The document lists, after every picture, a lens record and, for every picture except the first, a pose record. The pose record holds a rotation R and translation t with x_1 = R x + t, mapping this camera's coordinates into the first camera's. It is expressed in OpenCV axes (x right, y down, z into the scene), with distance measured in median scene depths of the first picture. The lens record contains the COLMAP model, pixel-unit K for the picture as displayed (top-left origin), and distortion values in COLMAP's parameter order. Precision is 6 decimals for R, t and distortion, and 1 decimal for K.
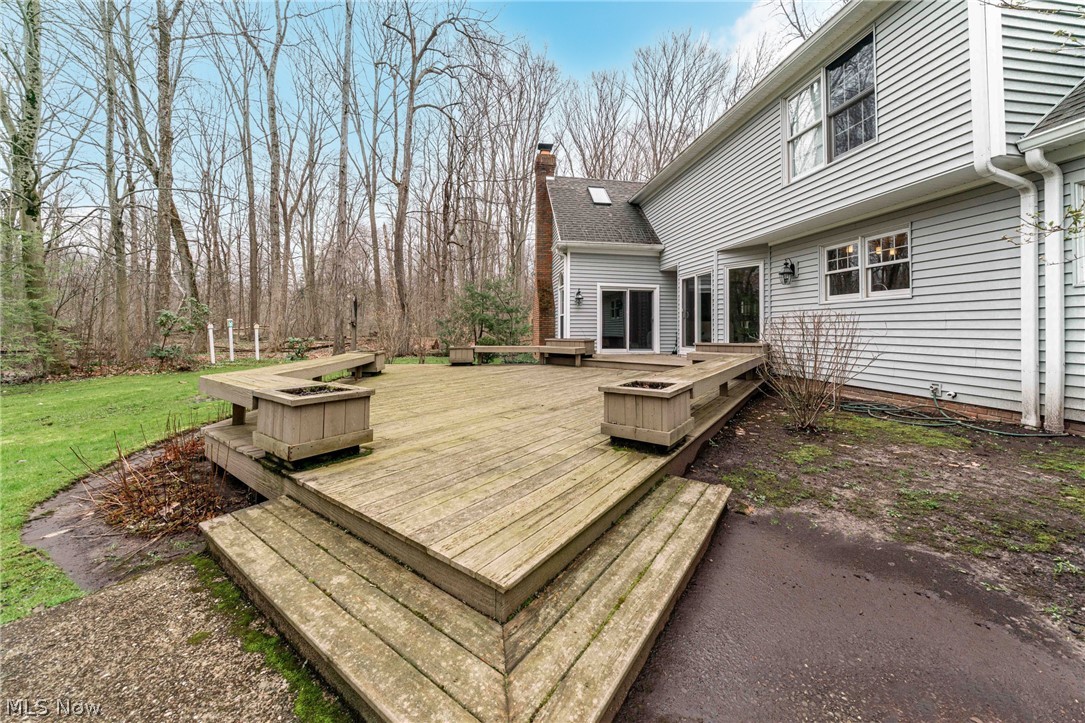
lens RADIAL K [[380.6, 0, 542.8], [0, 380.6, 317.3], [0, 0, 1]] dist [-0.000685, -0.000043]
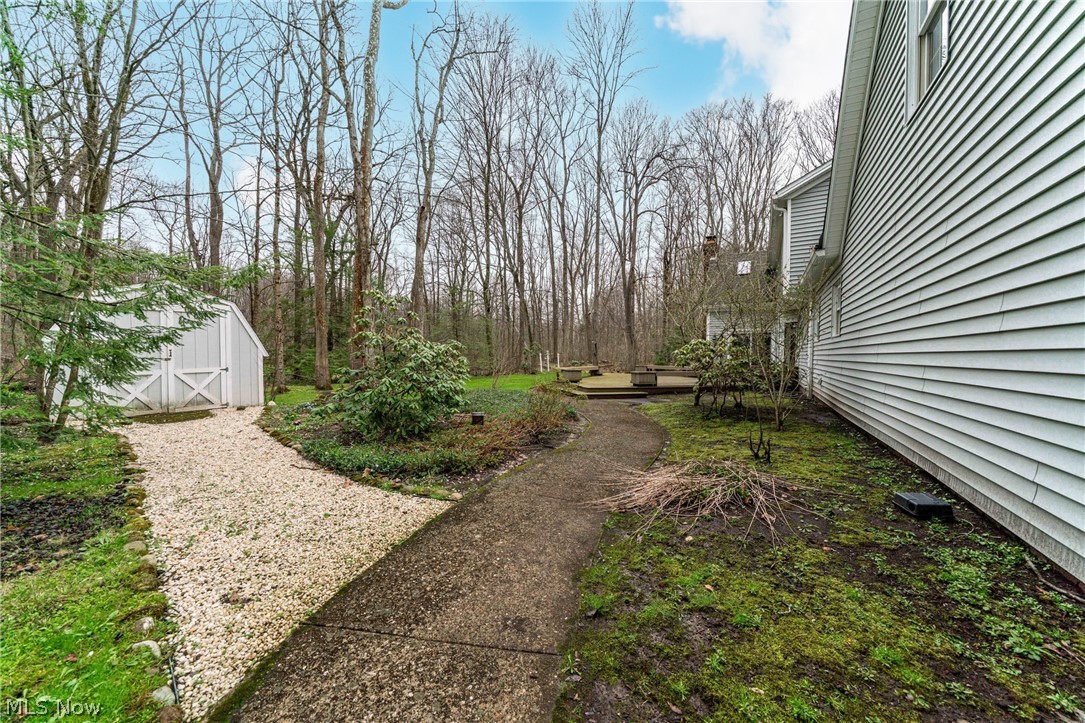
lens RADIAL K [[368.1, 0, 542.5], [0, 368.1, 361.5], [0, 0, 1]] dist [-0.000418, -0.000009]
pose [[0.778847, 0.012750, -0.627084, 0.398638], [0.014891, 0.999136, 0.038809, -0.016166], [0.627037, -0.039564, 0.777984, -0.567977]]
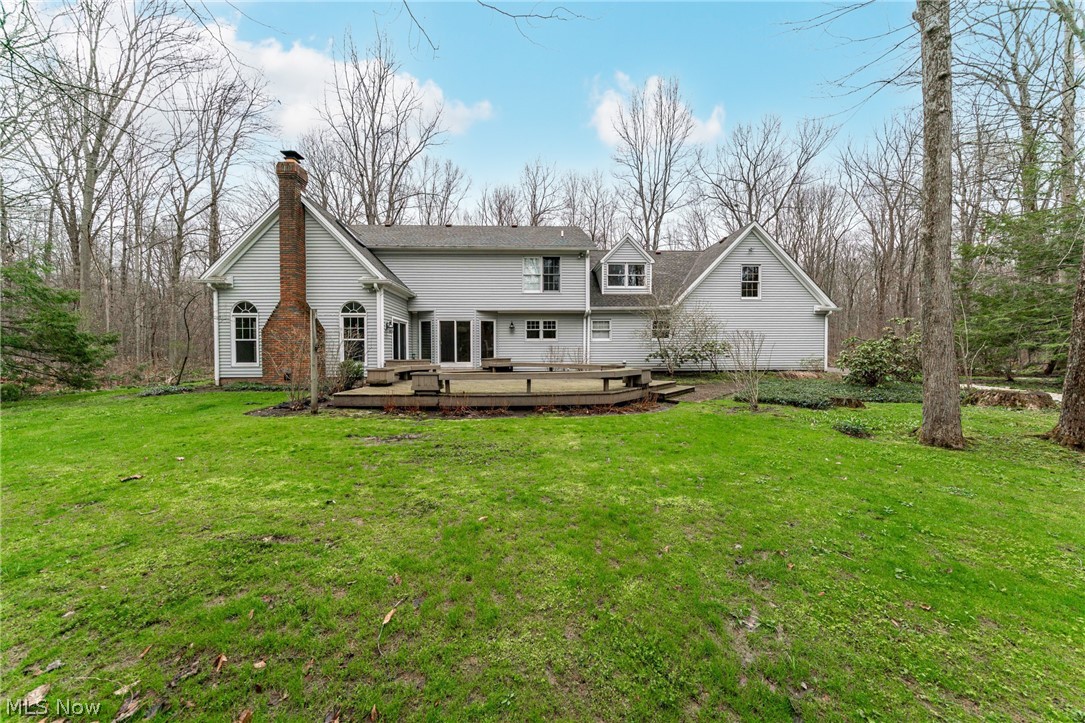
lens RADIAL K [[368.1, 0, 542.5], [0, 368.1, 361.5], [0, 0, 1]] dist [-0.000418, -0.000009]
pose [[0.133963, -0.030363, 0.990521, -0.810769], [-0.016512, 0.999323, 0.032866, 0.006701], [-0.990849, -0.020758, 0.133371, 0.266658]]
